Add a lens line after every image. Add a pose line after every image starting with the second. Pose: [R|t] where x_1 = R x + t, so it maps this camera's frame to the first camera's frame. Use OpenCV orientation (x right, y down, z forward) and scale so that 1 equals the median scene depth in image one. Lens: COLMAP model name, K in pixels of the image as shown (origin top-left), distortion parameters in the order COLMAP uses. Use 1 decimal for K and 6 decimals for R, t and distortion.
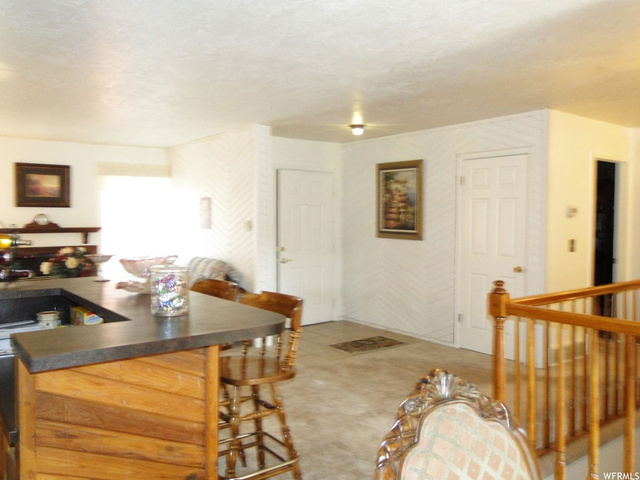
lens RADIAL K [[532.5, 0, 320.0], [0, 532.5, 240.0], [0, 0, 1]] dist [0.003317, 0.001262]
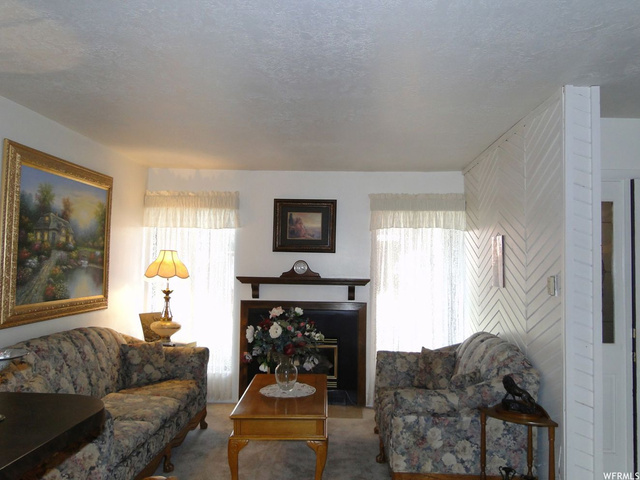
lens RADIAL K [[532.5, 0, 320.0], [0, 532.5, 240.0], [0, 0, 1]] dist [0.003317, 0.001262]
pose [[0.765227, -0.019513, -0.643465, 0.021095], [-0.043327, 0.995713, -0.081721, -0.015006], [0.642301, 0.090415, 0.761101, 0.396699]]
